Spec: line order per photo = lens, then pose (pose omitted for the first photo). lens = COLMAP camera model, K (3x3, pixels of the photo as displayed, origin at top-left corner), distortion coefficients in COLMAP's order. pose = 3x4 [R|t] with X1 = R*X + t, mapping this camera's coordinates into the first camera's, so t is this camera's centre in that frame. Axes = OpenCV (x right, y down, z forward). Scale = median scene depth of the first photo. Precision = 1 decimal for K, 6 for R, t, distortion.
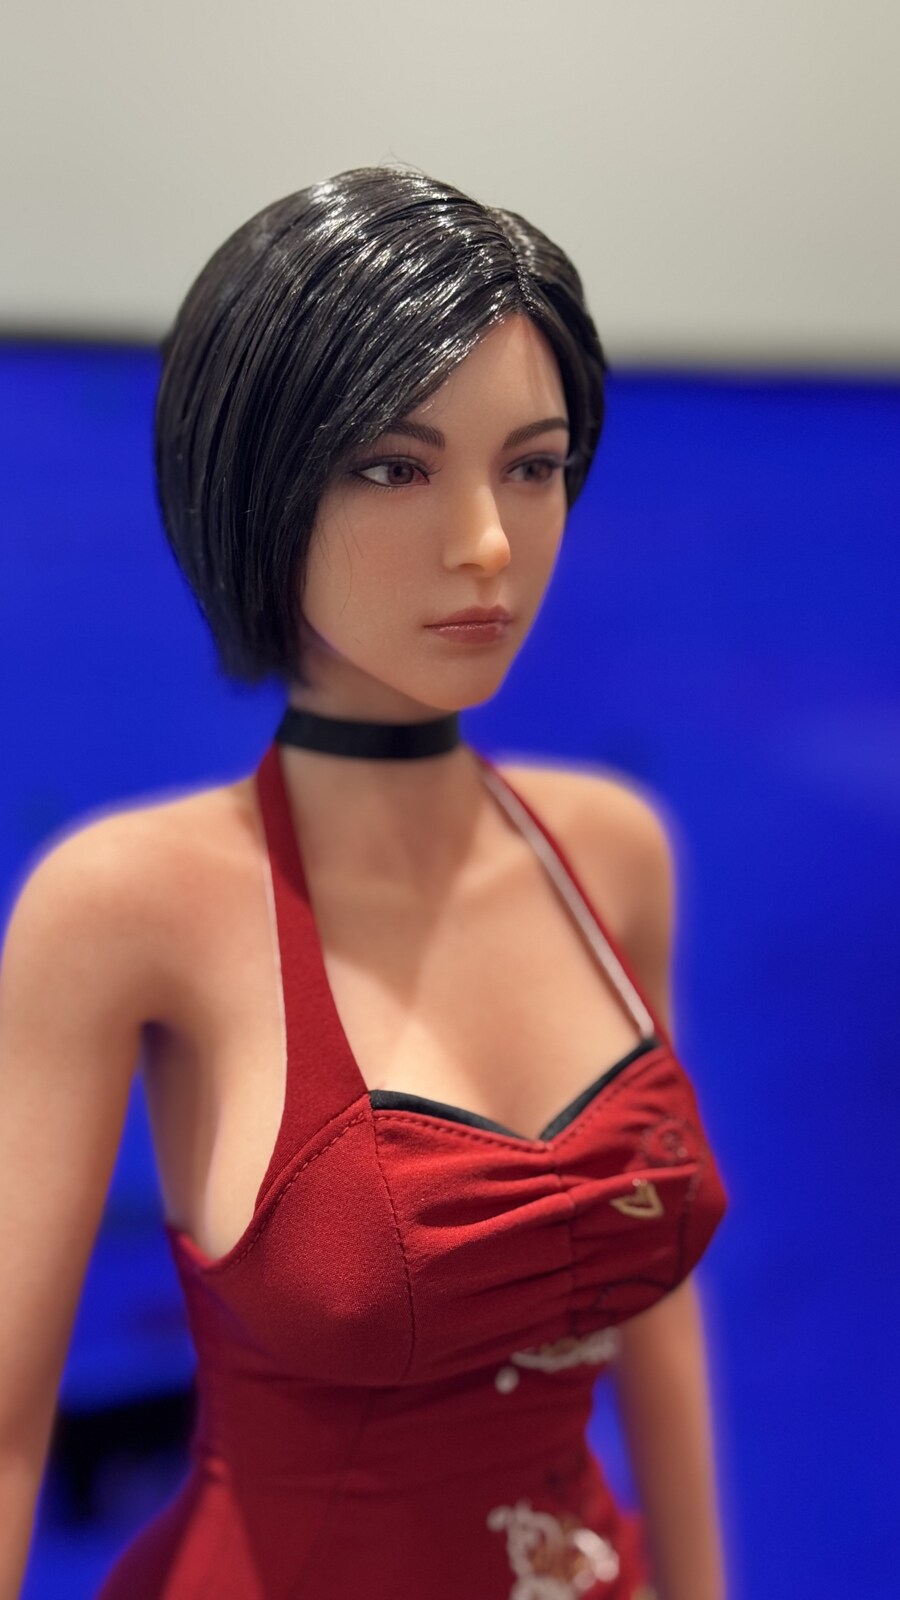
lens RADIAL K [[2161.5, 0, 454.8], [0, 2161.5, 789.3], [0, 0, 1]] dist [0.076798, -0.025159]
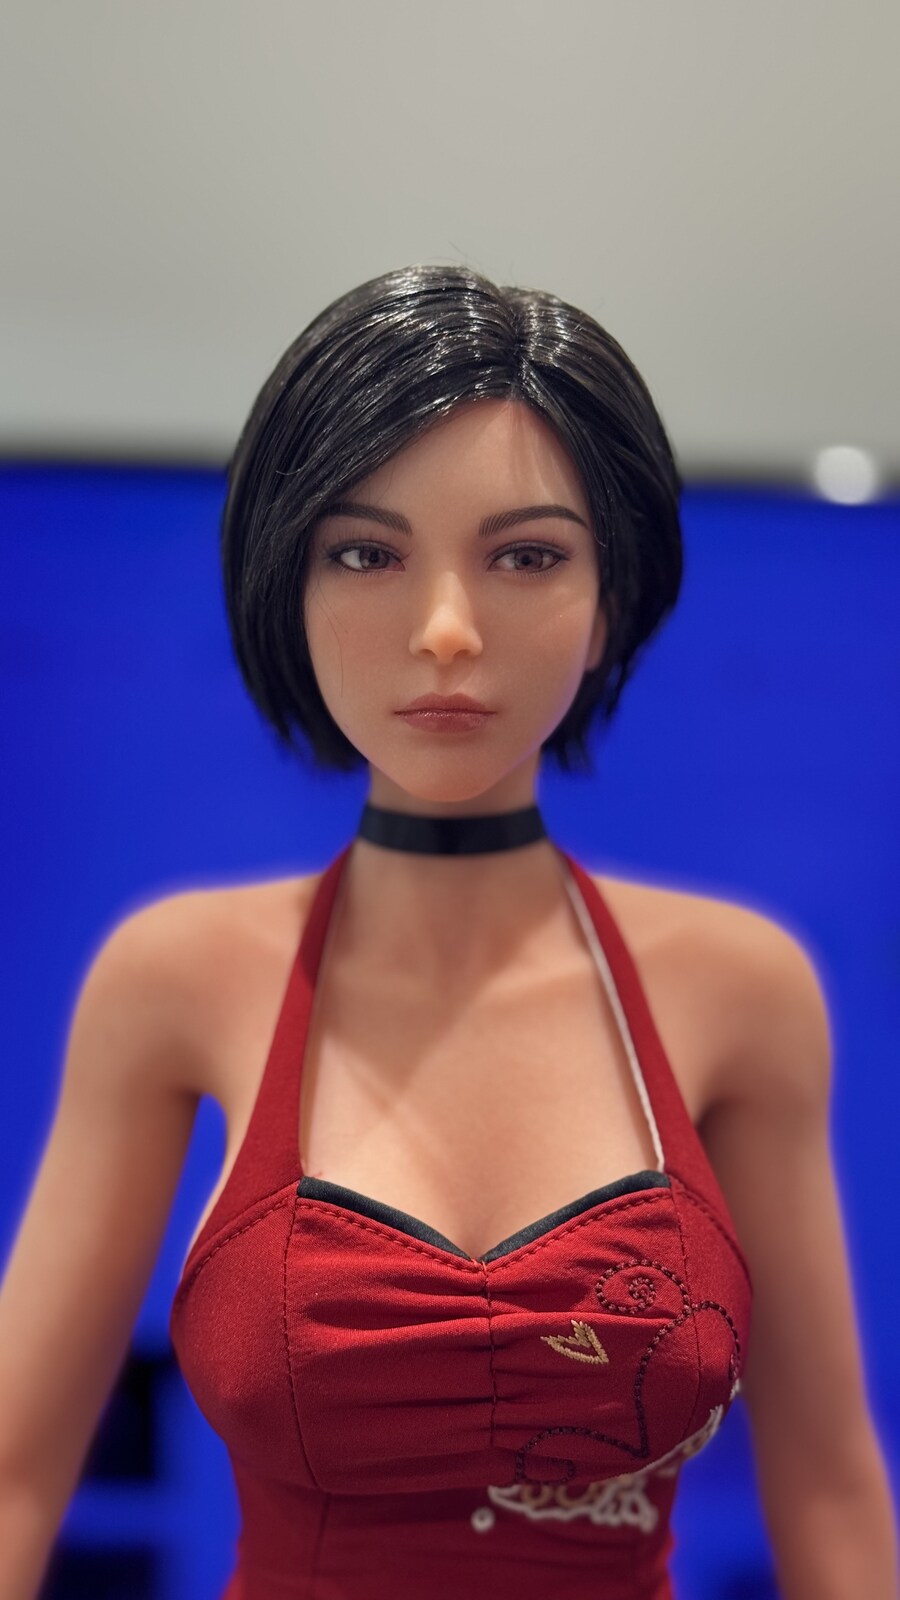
lens RADIAL K [[2124.9, 0, 450.0], [0, 2124.9, 800.0], [0, 0, 1]] dist [0.058155, 0.023713]
pose [[0.887086, 0.055582, -0.458245, 0.450334], [-0.090954, 0.994309, -0.055469, 0.015648], [0.452554, 0.090885, 0.887093, 0.152128]]
